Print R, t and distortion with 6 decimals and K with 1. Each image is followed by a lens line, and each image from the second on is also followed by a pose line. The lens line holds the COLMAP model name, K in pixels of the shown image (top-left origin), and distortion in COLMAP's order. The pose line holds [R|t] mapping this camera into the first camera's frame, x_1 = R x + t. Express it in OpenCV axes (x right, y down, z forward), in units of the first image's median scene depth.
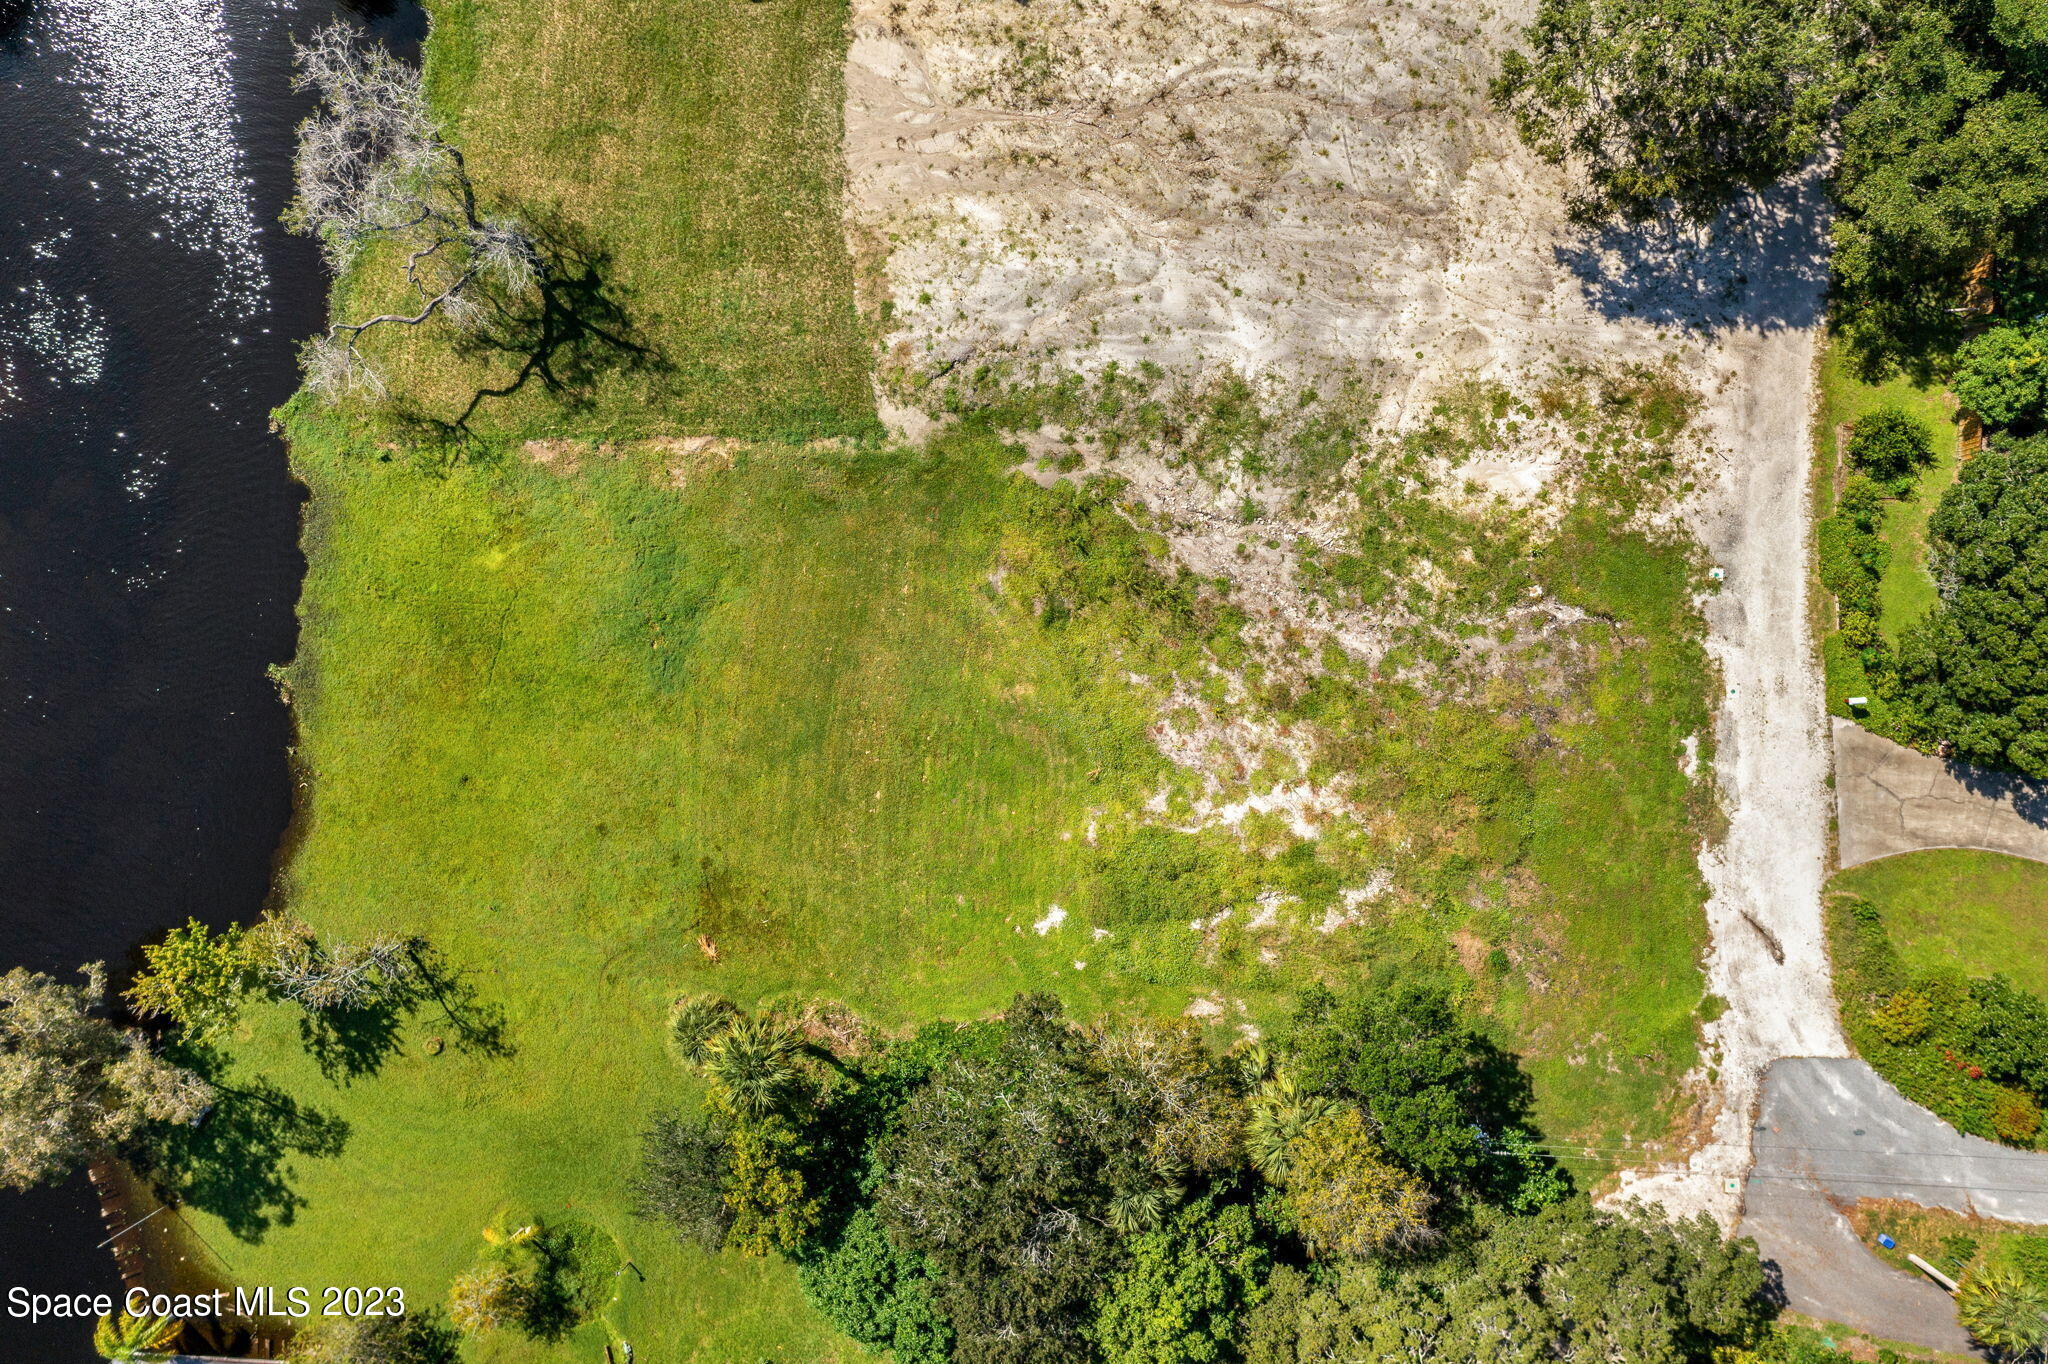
lens RADIAL K [[1632.9, 0, 1024.0], [0, 1632.9, 682.0], [0, 0, 1]] dist [-0.006514, 0.020234]
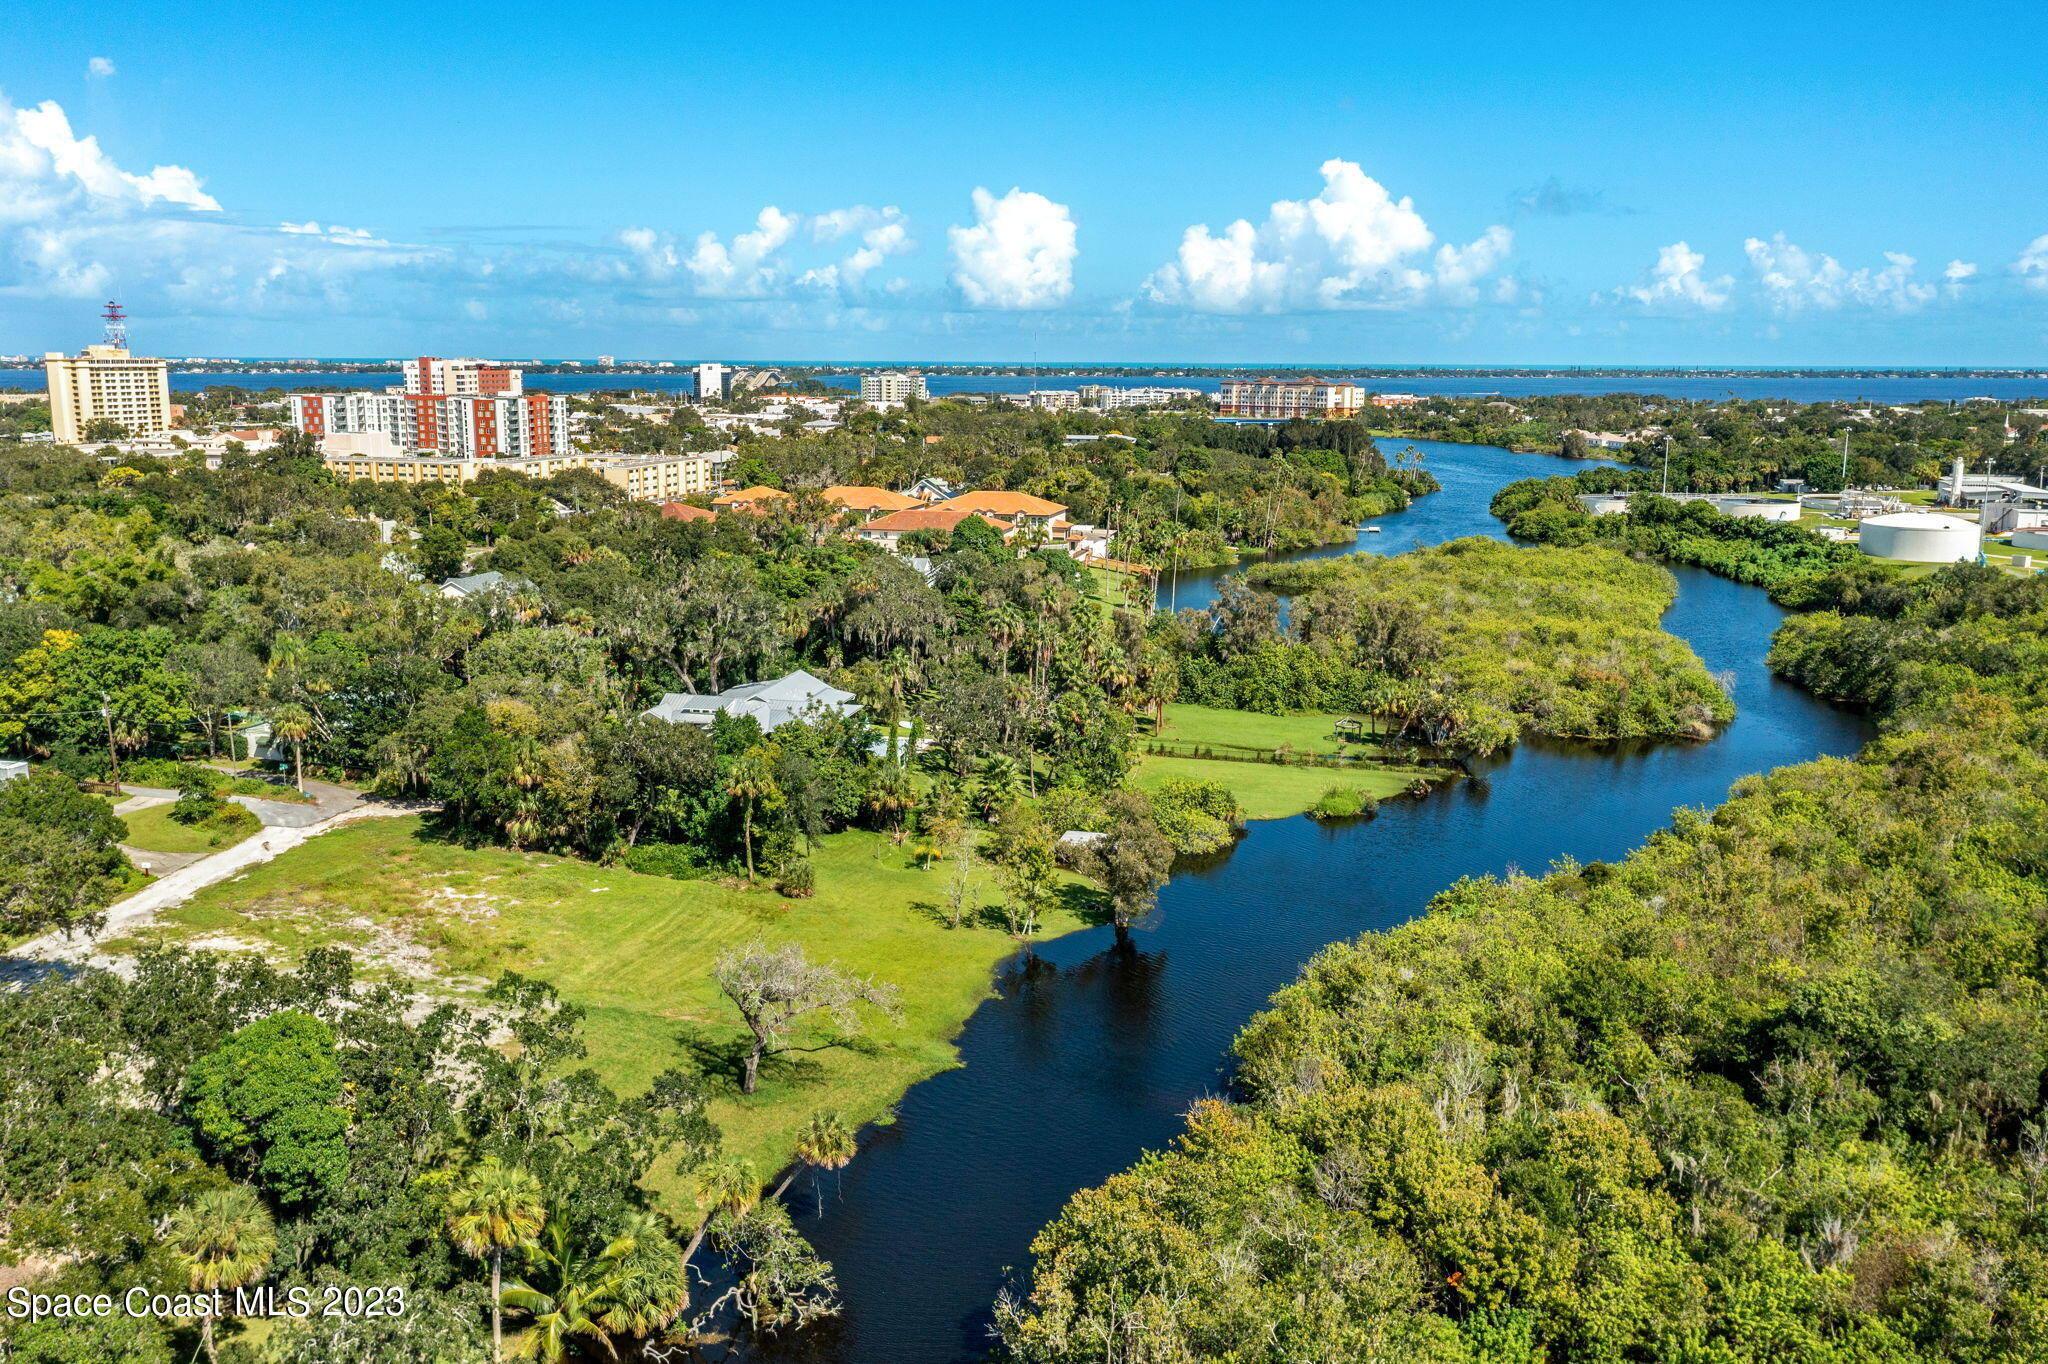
lens RADIAL K [[1632.9, 0, 1024.0], [0, 1632.9, 682.0], [0, 0, 1]] dist [-0.006514, 0.020234]
pose [[-0.980630, -0.019231, 0.194922, -0.821162], [0.194867, -0.196320, 0.960981, -1.509338], [0.019786, 0.980351, 0.196265, 0.421035]]
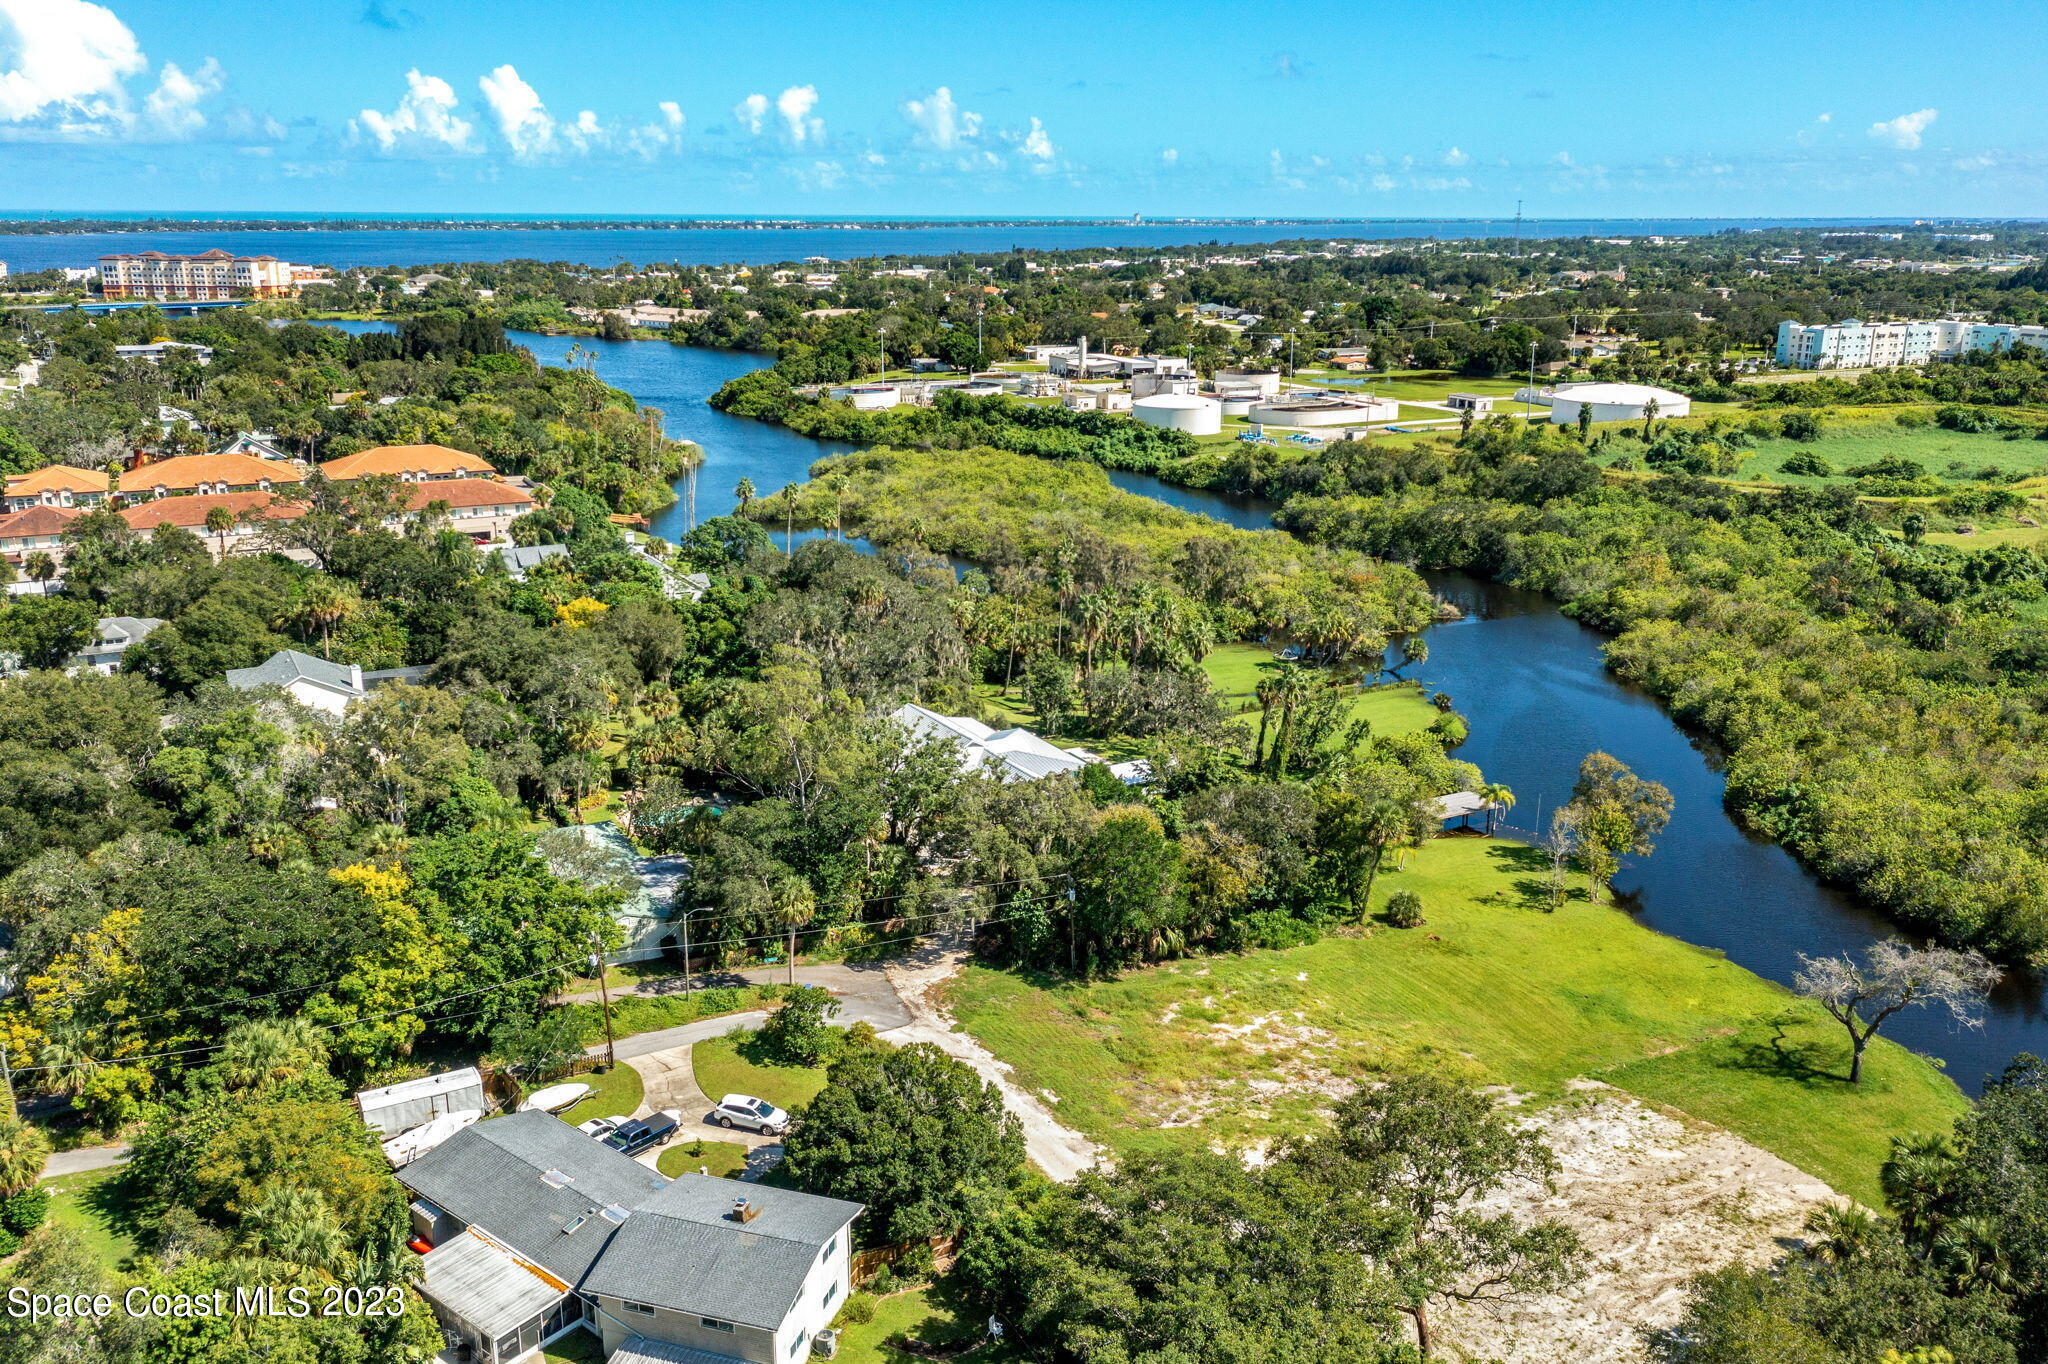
lens RADIAL K [[1669.6, 0, 1024.0], [0, 1669.6, 682.0], [0, 0, 1]] dist [0.000050, 0.014012]
pose [[-0.854410, 0.158241, -0.494918, 1.112364], [-0.519509, -0.242343, 0.819378, -1.093129], [0.009719, 0.957199, 0.289268, 0.185655]]
